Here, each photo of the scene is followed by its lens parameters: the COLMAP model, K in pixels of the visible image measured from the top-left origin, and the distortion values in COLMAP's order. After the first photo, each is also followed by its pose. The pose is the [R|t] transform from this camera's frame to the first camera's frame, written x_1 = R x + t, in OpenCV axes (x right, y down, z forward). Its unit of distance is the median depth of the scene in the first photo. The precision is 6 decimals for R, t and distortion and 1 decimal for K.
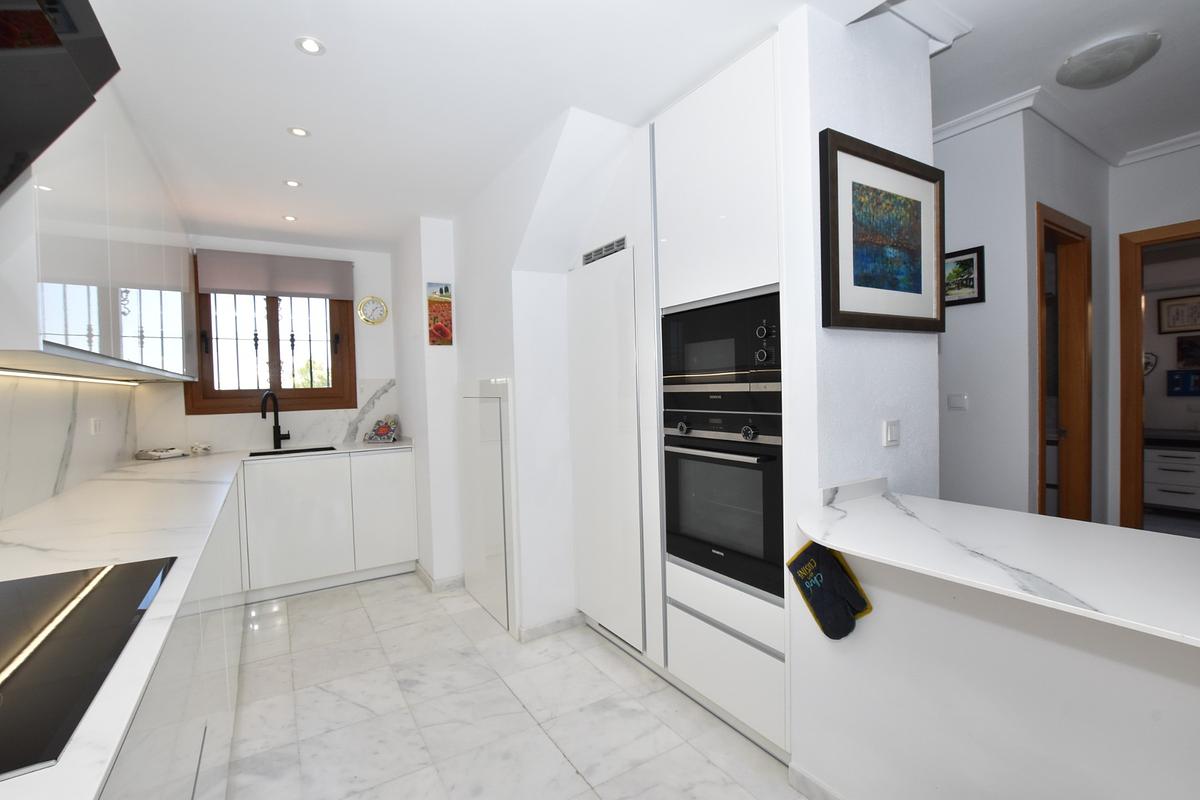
lens RADIAL K [[535.3, 0, 592.4], [0, 535.3, 397.9], [0, 0, 1]] dist [-0.021929, 0.002101]
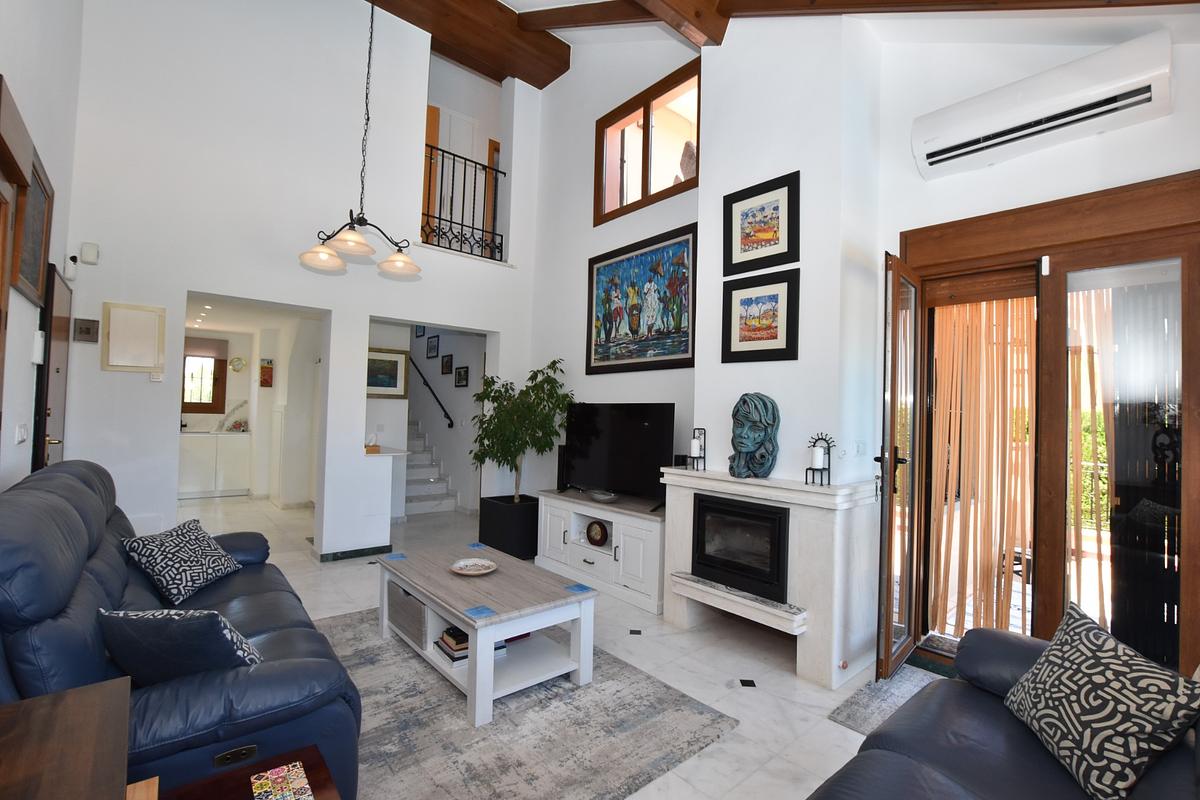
lens RADIAL K [[535.3, 0, 597.4], [0, 535.3, 399.0], [0, 0, 1]] dist [-0.021929, 0.002101]
pose [[0.986224, 0.062636, 0.153096, 0.728859], [-0.054789, 0.996985, -0.054950, -0.004368], [-0.156077, 0.045805, 0.986682, -1.366665]]
